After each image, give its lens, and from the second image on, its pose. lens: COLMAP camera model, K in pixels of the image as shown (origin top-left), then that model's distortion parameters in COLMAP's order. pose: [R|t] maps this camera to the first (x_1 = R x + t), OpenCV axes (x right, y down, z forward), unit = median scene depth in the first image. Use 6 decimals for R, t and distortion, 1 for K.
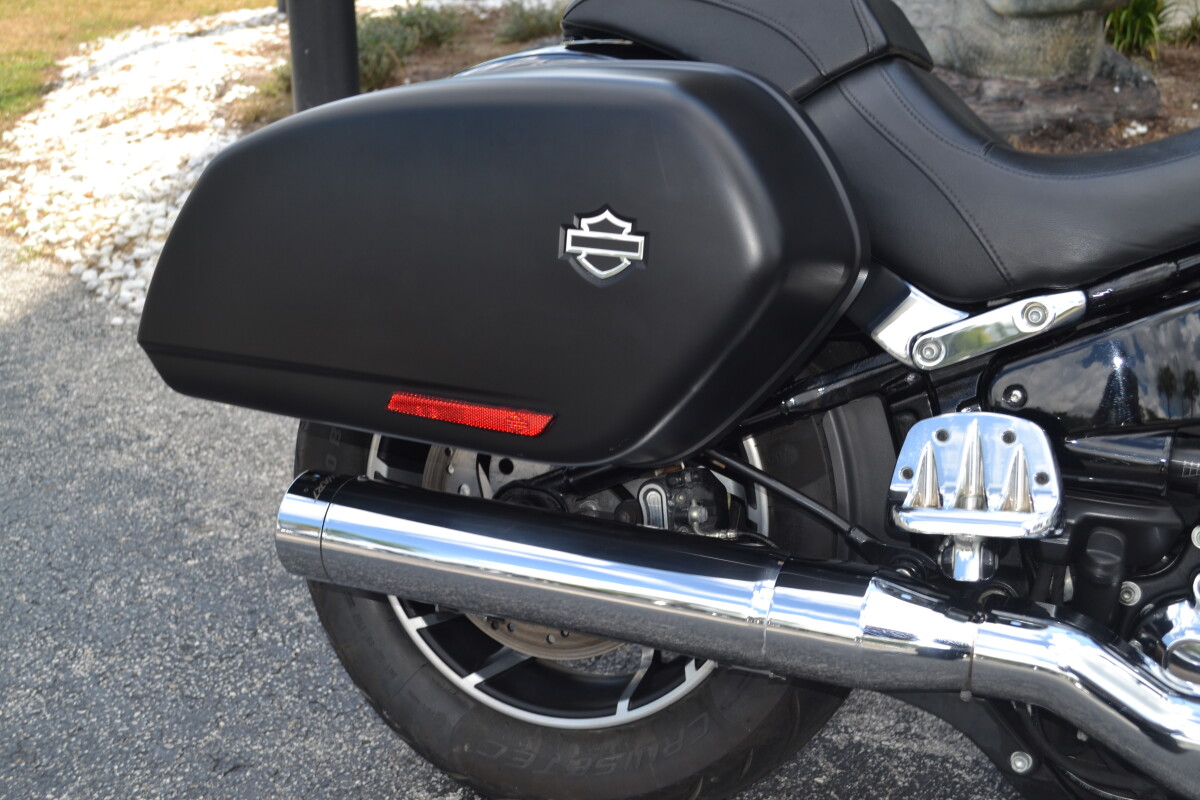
lens RADIAL K [[1582.5, 0, 600.0], [0, 1582.5, 400.0], [0, 0, 1]] dist [-0.017773, -0.039705]
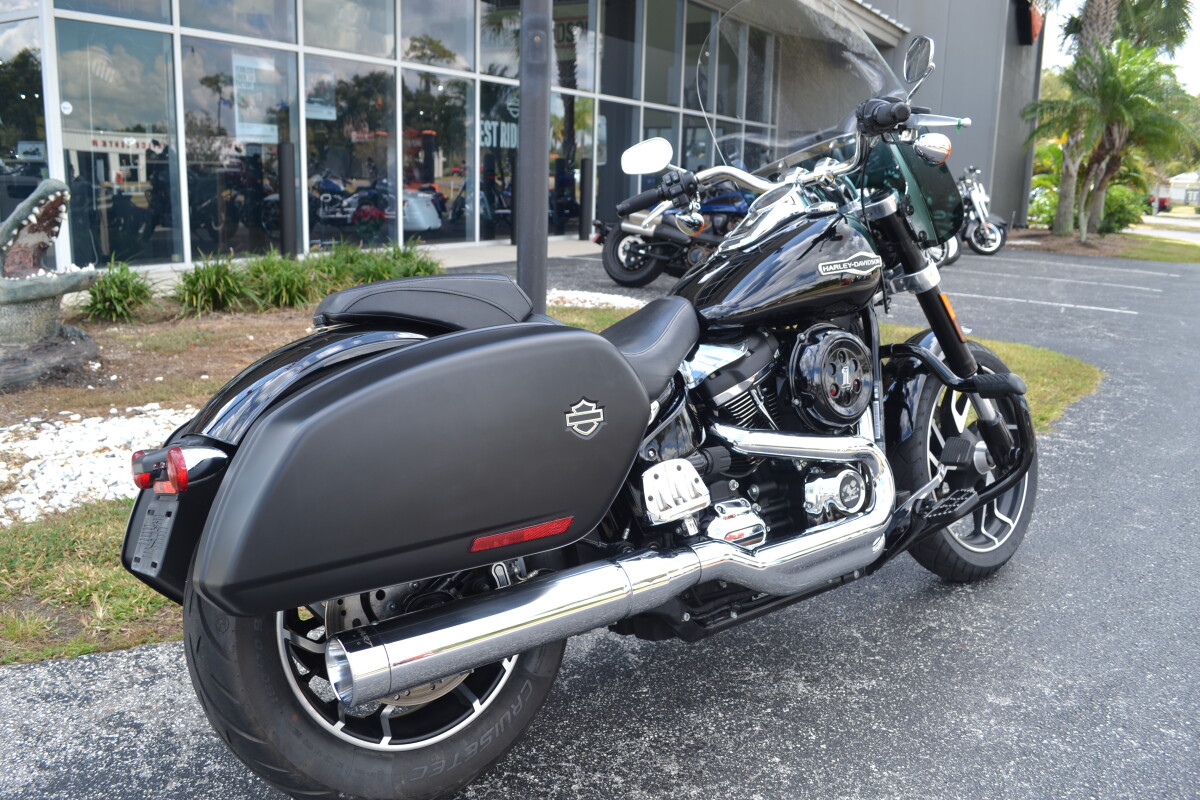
lens RADIAL K [[958.9, 0, 600.0], [0, 958.9, 400.0], [0, 0, 1]] dist [-0.008540, -0.006453]
pose [[0.488769, -0.179771, 0.853690, -0.890513], [0.277817, 0.959670, 0.043028, -0.150630], [-0.826996, 0.216139, 0.519000, 0.358385]]
